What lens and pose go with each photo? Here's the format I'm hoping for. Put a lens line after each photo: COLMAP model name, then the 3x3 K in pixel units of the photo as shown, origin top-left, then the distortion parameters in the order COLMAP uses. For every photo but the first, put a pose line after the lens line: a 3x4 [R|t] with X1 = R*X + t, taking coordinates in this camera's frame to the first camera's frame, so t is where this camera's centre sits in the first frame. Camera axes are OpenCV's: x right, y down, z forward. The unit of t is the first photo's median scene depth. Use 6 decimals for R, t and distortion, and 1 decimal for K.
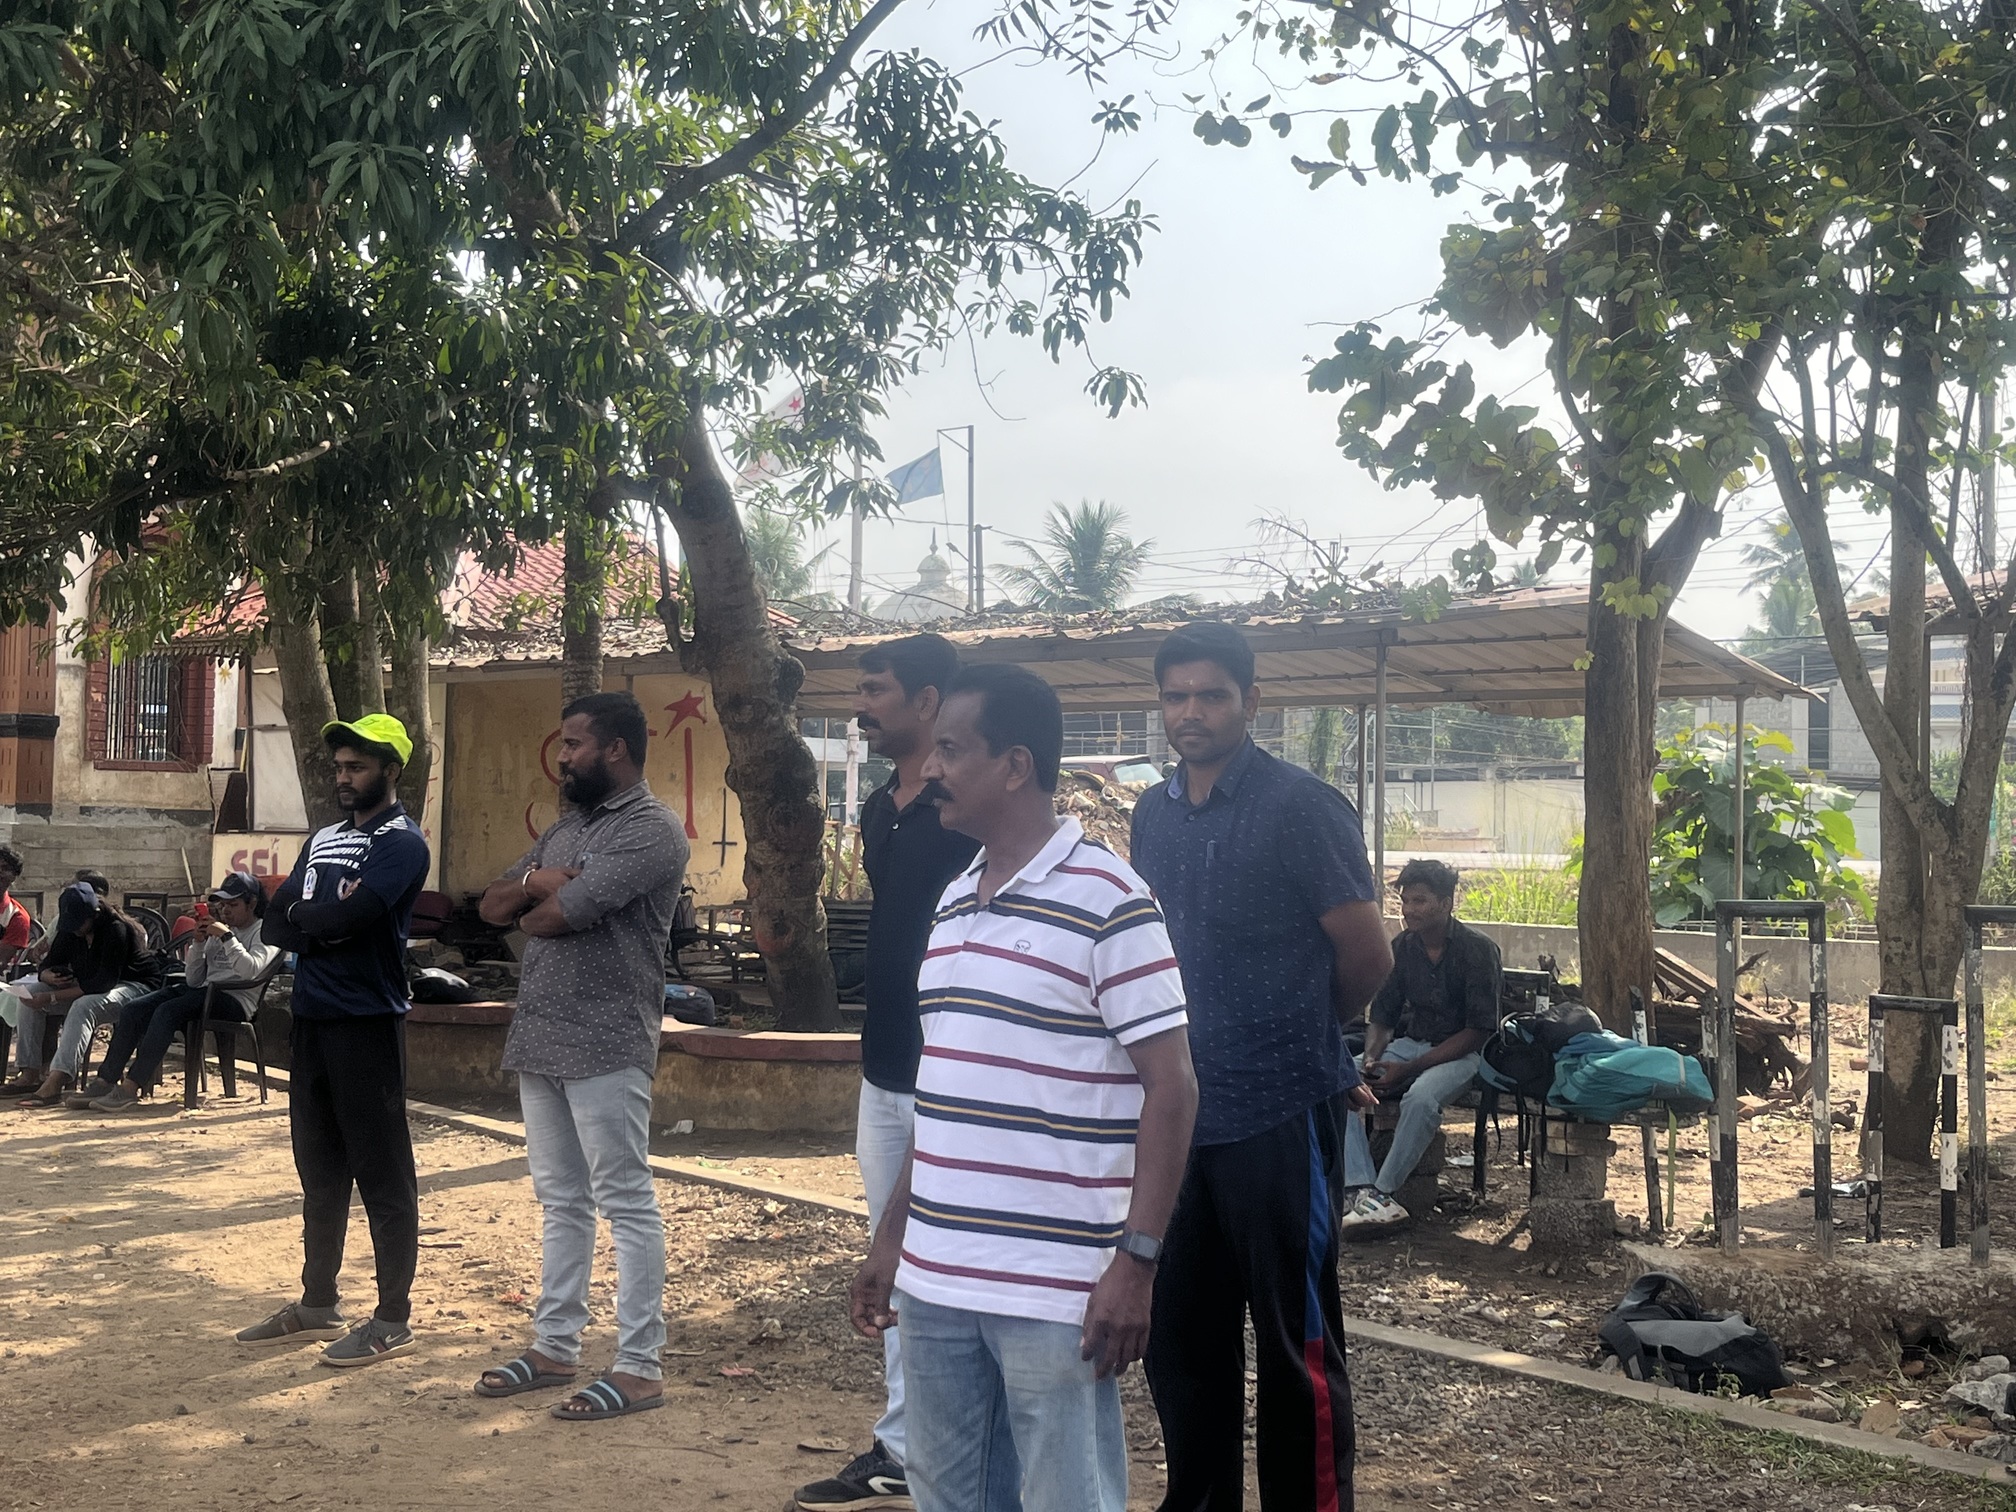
lens RADIAL K [[2477.5, 0, 1004.1], [0, 2477.5, 721.1], [0, 0, 1]] dist [0.000854, 0.000000]
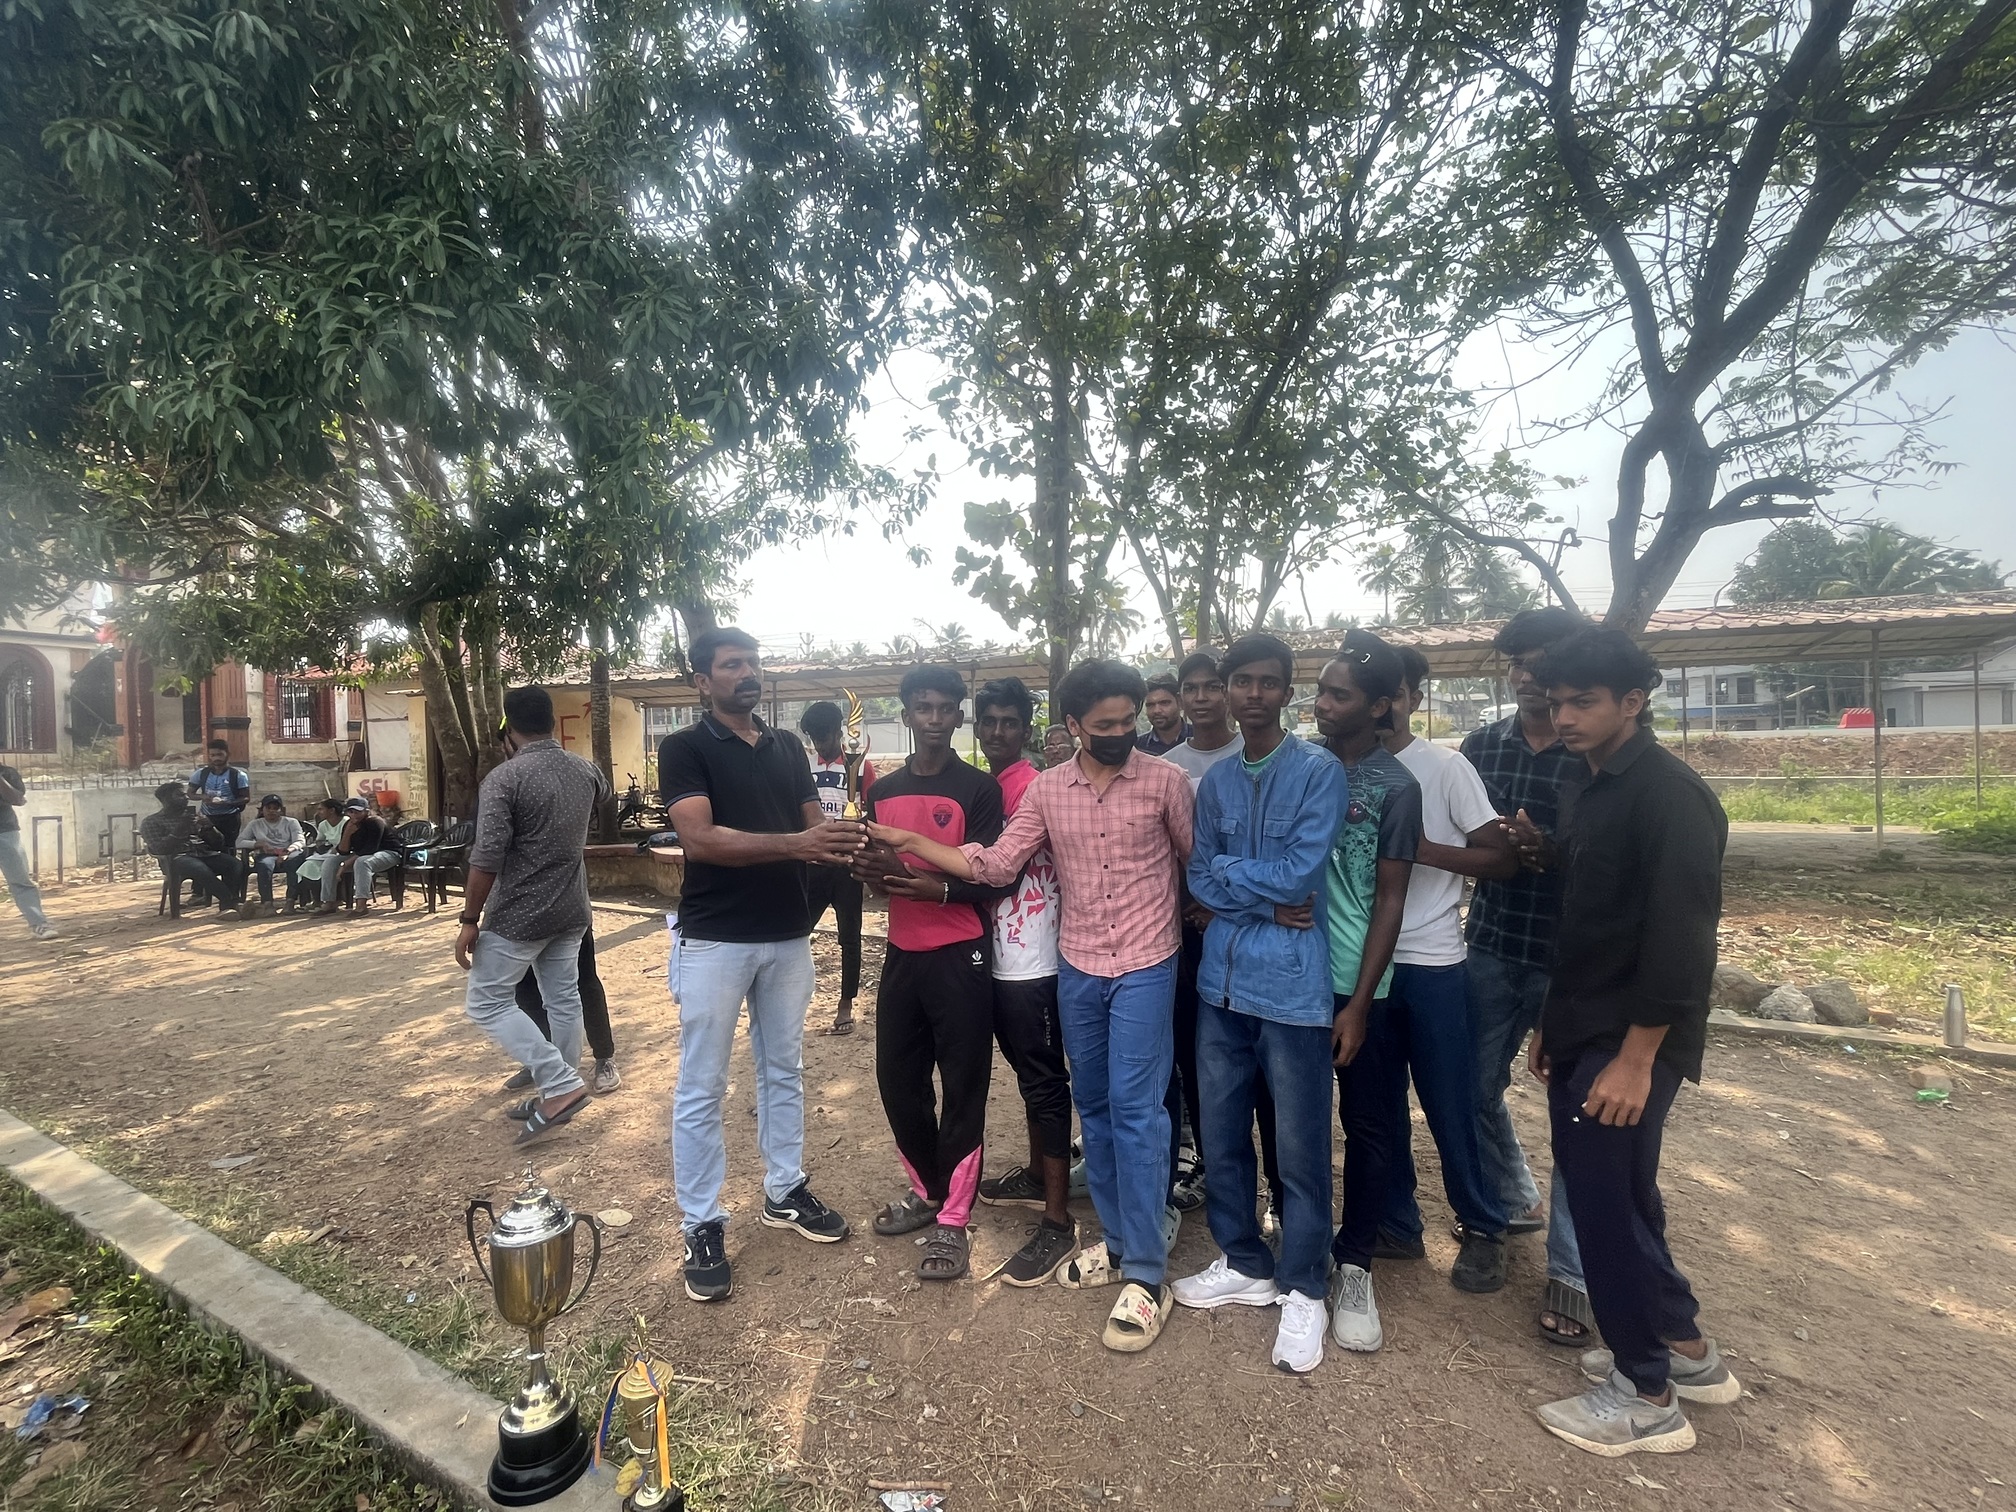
lens RADIAL K [[905.5, 0, 1000.6], [0, 905.5, 755.1], [0, 0, 1]] dist [-0.002307, 0.000086]
pose [[0.925203, -0.049665, 0.376210, -0.150693], [0.027131, 0.997519, 0.064964, -0.004673], [-0.378503, -0.049898, 0.924254, 0.141998]]
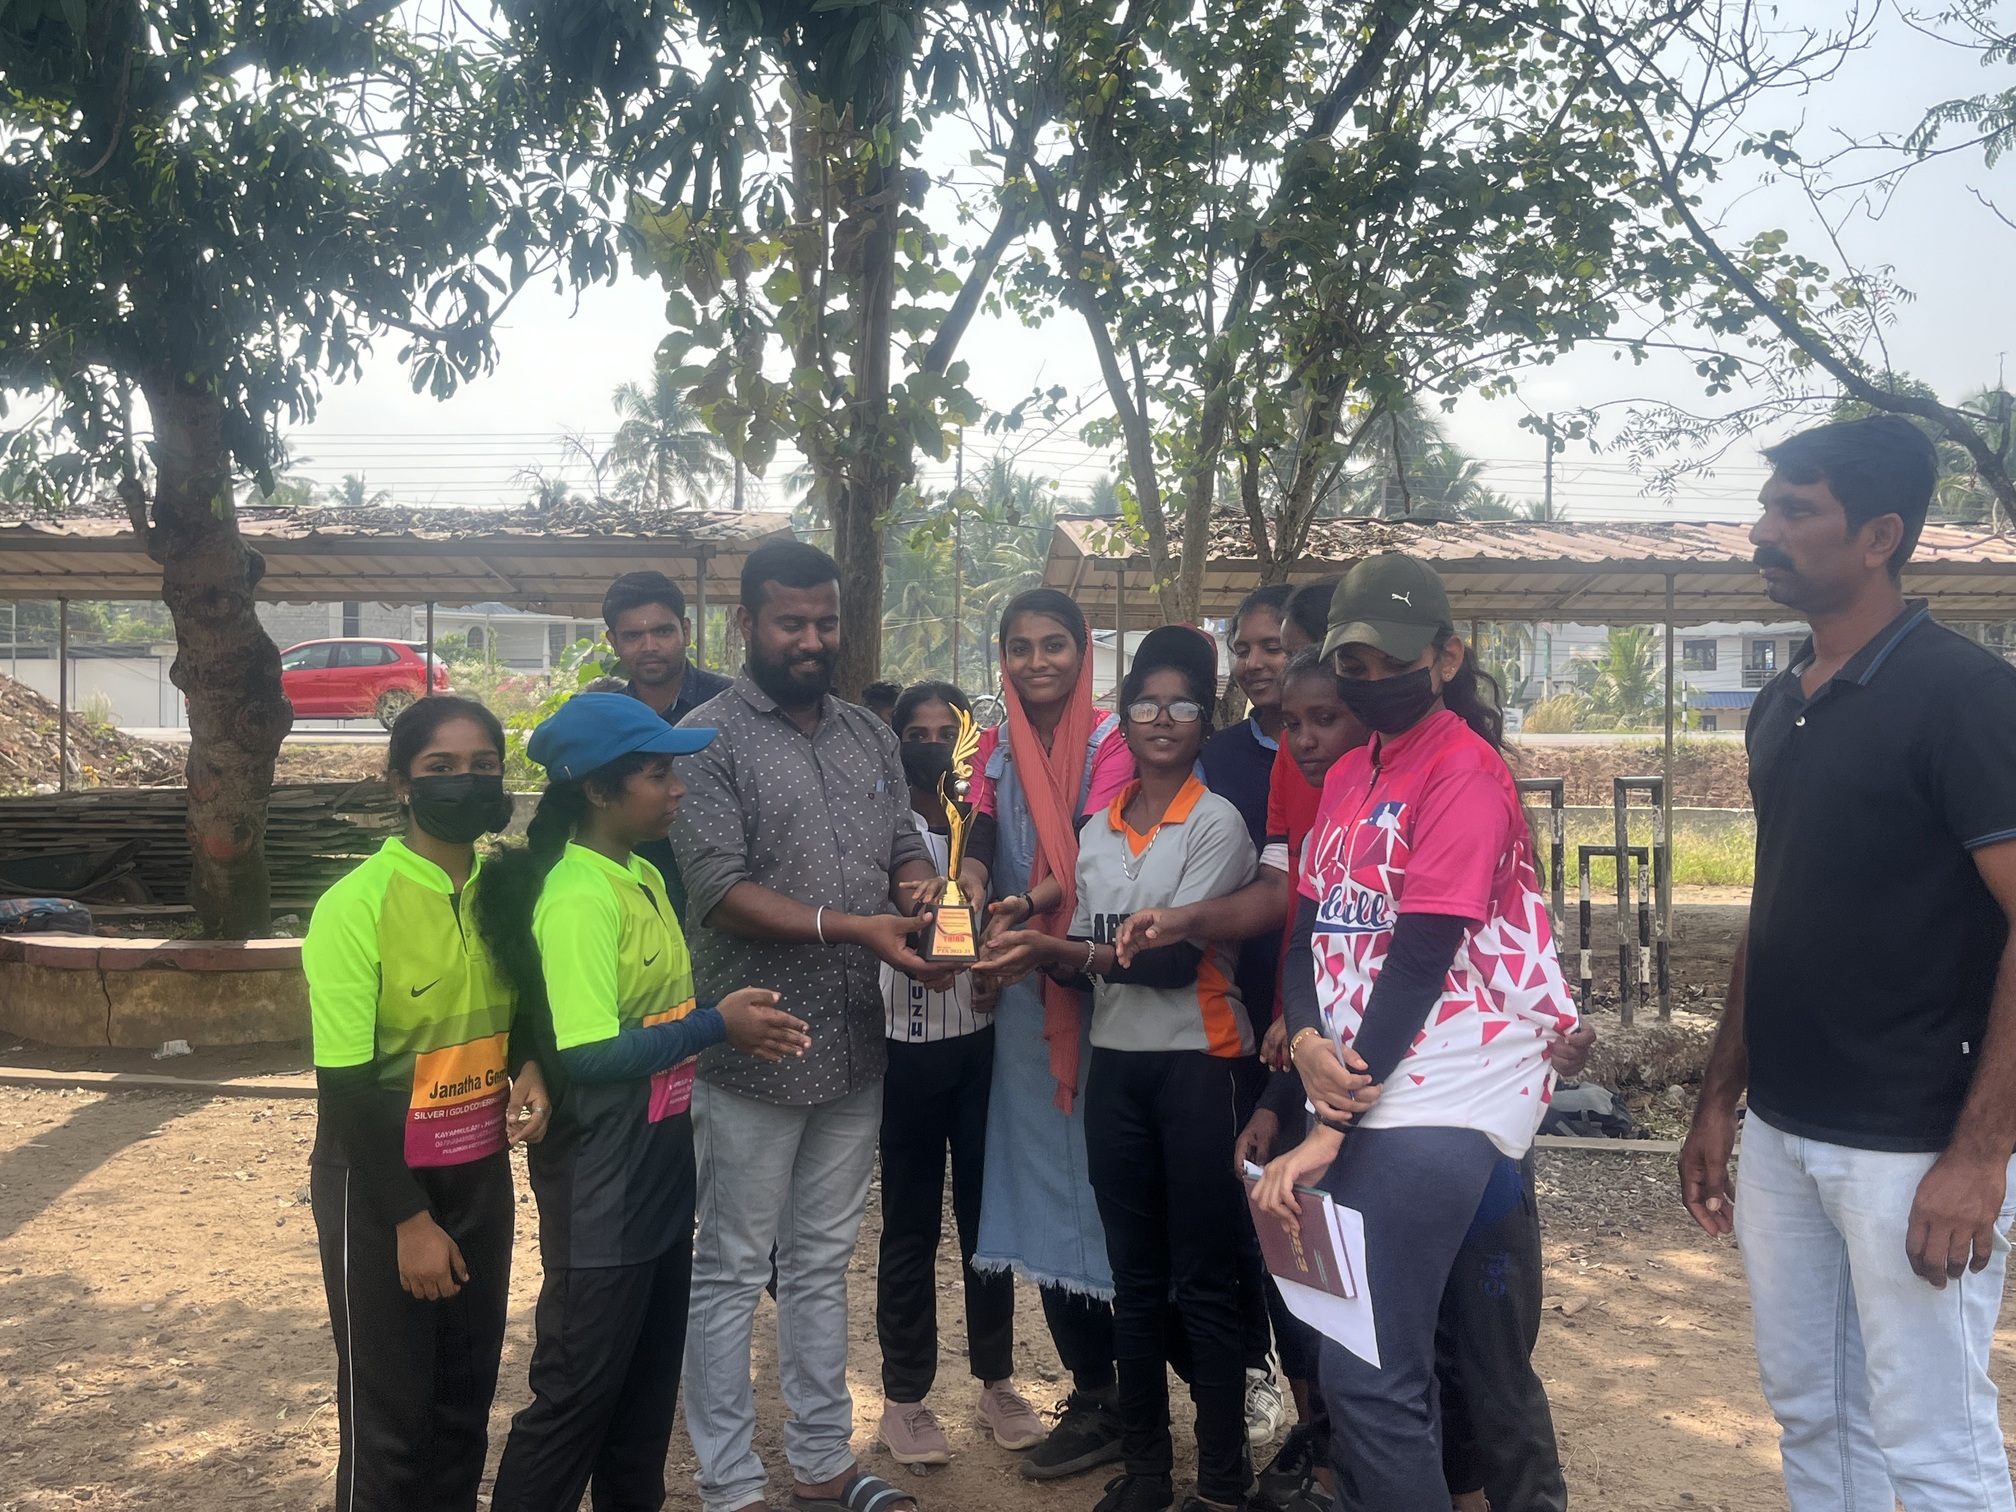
lens RADIAL K [[1962.2, 0, 1017.0], [0, 1962.2, 746.9], [0, 0, 1]] dist [0.015474, 0.000000]
pose [[0.749884, -0.026199, 0.661050, -0.317743], [-0.021570, 0.997716, 0.064010, -0.004735], [-0.661217, -0.062258, 0.747607, 0.194162]]
